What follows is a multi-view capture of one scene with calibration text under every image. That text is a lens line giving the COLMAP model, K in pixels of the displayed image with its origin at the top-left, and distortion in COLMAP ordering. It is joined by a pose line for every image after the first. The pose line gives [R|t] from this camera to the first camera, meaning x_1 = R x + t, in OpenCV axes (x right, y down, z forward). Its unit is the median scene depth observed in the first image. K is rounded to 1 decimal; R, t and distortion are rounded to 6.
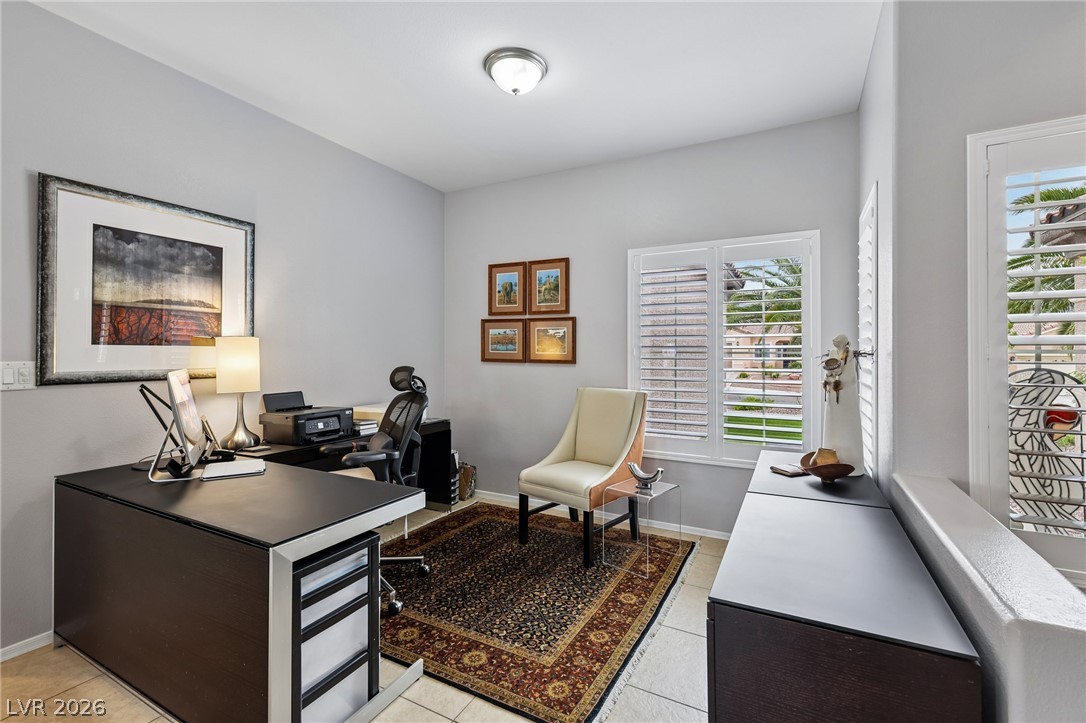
lens RADIAL K [[474.2, 0, 542.3], [0, 474.2, 362.1], [0, 0, 1]] dist [-0.002780, -0.000669]
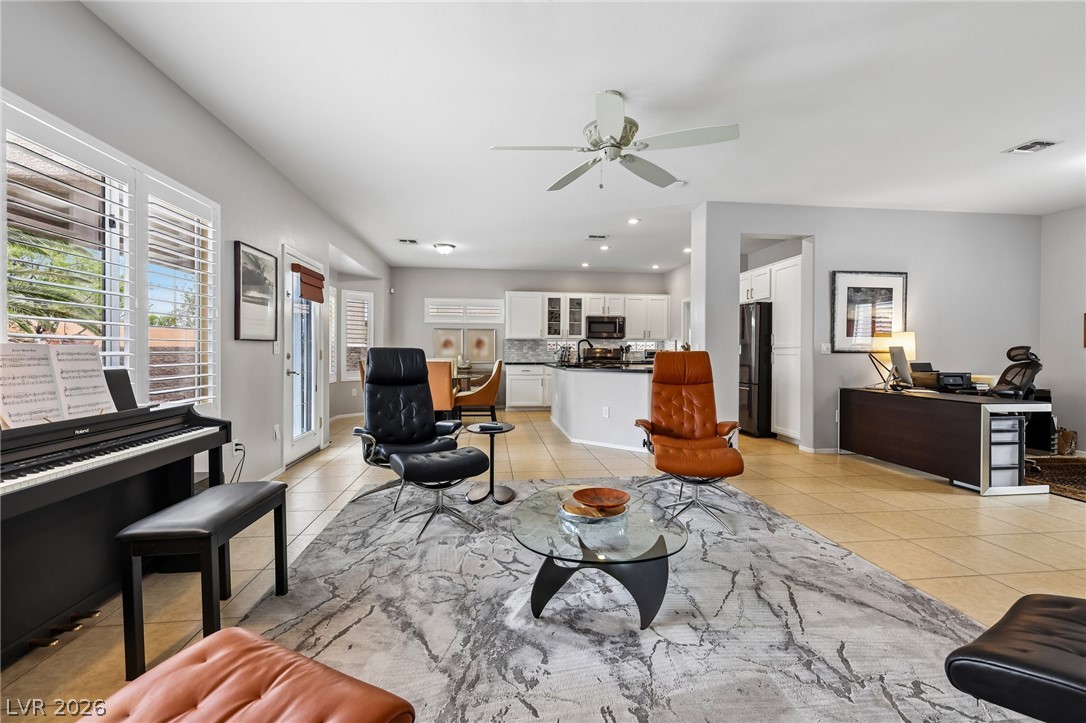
lens RADIAL K [[474.2, 0, 548.3], [0, 474.2, 351.7], [0, 0, 1]] dist [-0.002780, -0.000669]
pose [[0.577540, -0.002165, -0.816359, 0.077083], [-0.017137, 0.999744, -0.014776, 0.056398], [0.816182, 0.022524, 0.577355, -0.924365]]
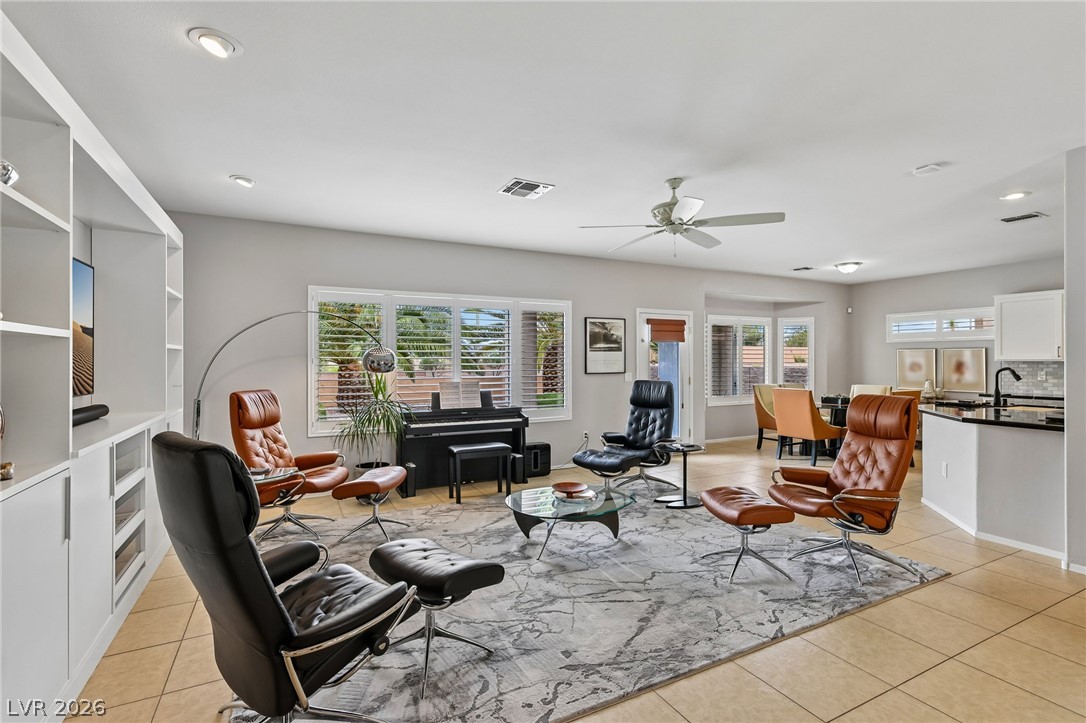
lens RADIAL K [[508.6, 0, 539.2], [0, 508.6, 356.0], [0, 0, 1]] dist [-0.005768, 0.003298]
pose [[-0.571809, -0.011415, -0.820307, 0.465394], [-0.017362, 0.999848, -0.001811, -0.022547], [0.820203, 0.013207, -0.571920, -0.059728]]
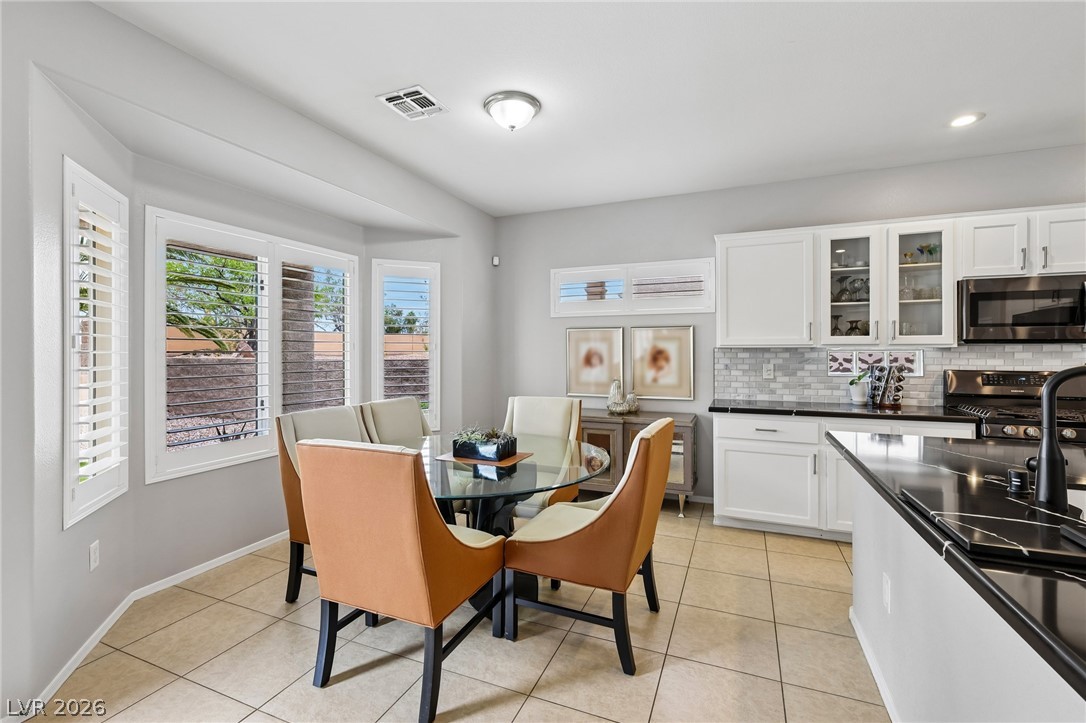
lens RADIAL K [[474.2, 0, 540.5], [0, 474.2, 347.5], [0, 0, 1]] dist [-0.002780, -0.000669]
pose [[0.087973, -0.007941, -0.996091, -0.976614], [-0.016440, 0.999820, -0.009422, -0.020500], [0.995987, 0.017205, 0.087826, -0.211991]]
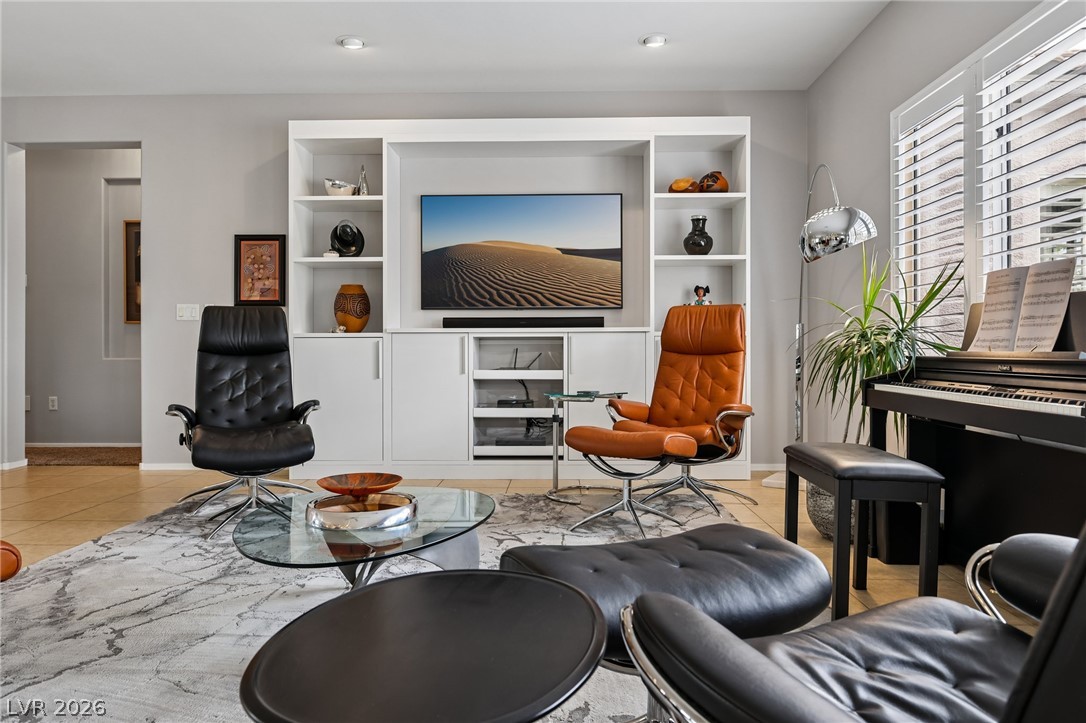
lens RADIAL K [[741.4, 0, 541.3], [0, 741.4, 366.3], [0, 0, 1]] dist [-0.001897, -0.000476]
pose [[-0.454882, -0.015205, 0.890422, -0.940014], [0.018284, 0.999484, 0.026408, 0.111143], [-0.890364, 0.028293, -0.454369, -0.410632]]
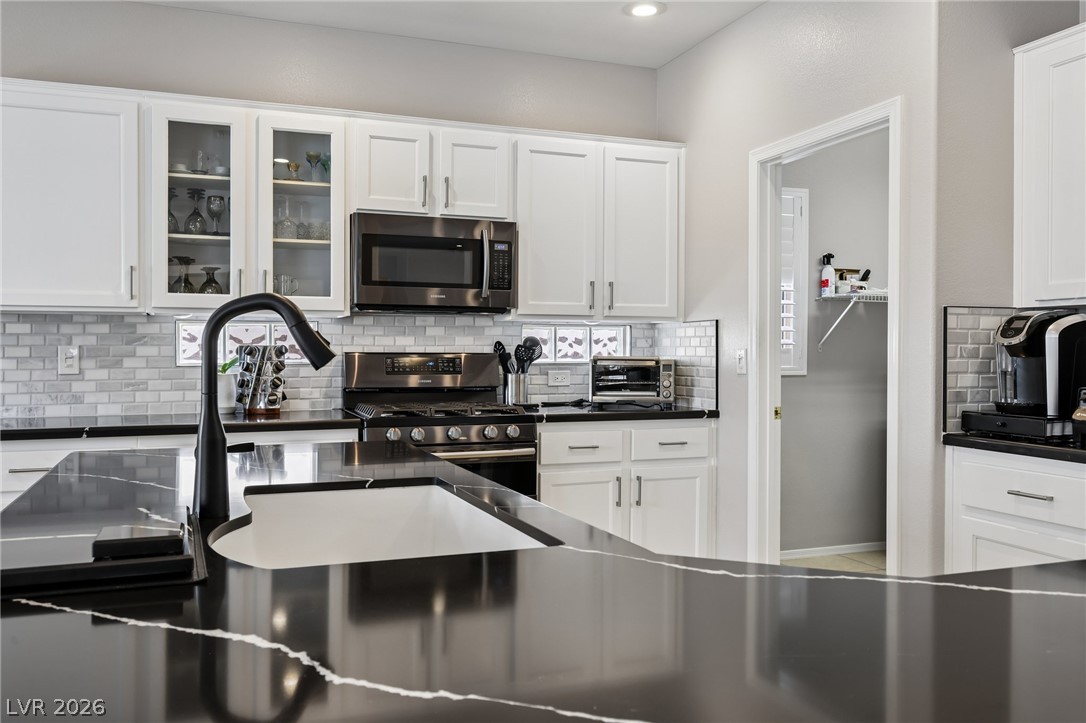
lens RADIAL K [[883.6, 0, 545.2], [0, 883.6, 358.5], [0, 0, 1]] dist [0.002331, -0.006719]
pose [[0.760877, 0.005162, -0.648876, -0.908984], [-0.010886, 0.999929, -0.004809, 0.009902], [0.648805, 0.010723, 0.760879, -0.040429]]
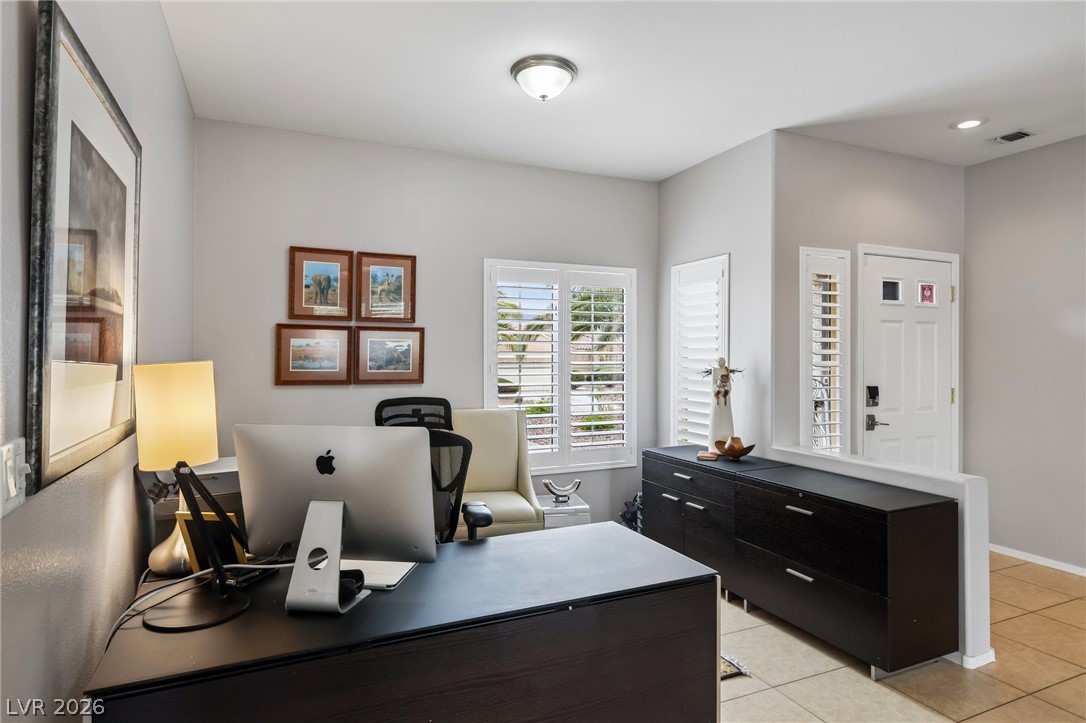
lens RADIAL K [[619.7, 0, 557.7], [0, 619.7, 347.4], [0, 0, 1]] dist [0.039675, -0.000450]
pose [[0.594862, 0.006935, 0.803798, -0.653673], [0.017694, 0.999608, -0.021719, -0.031366], [-0.803633, 0.027142, 0.594506, 0.153596]]
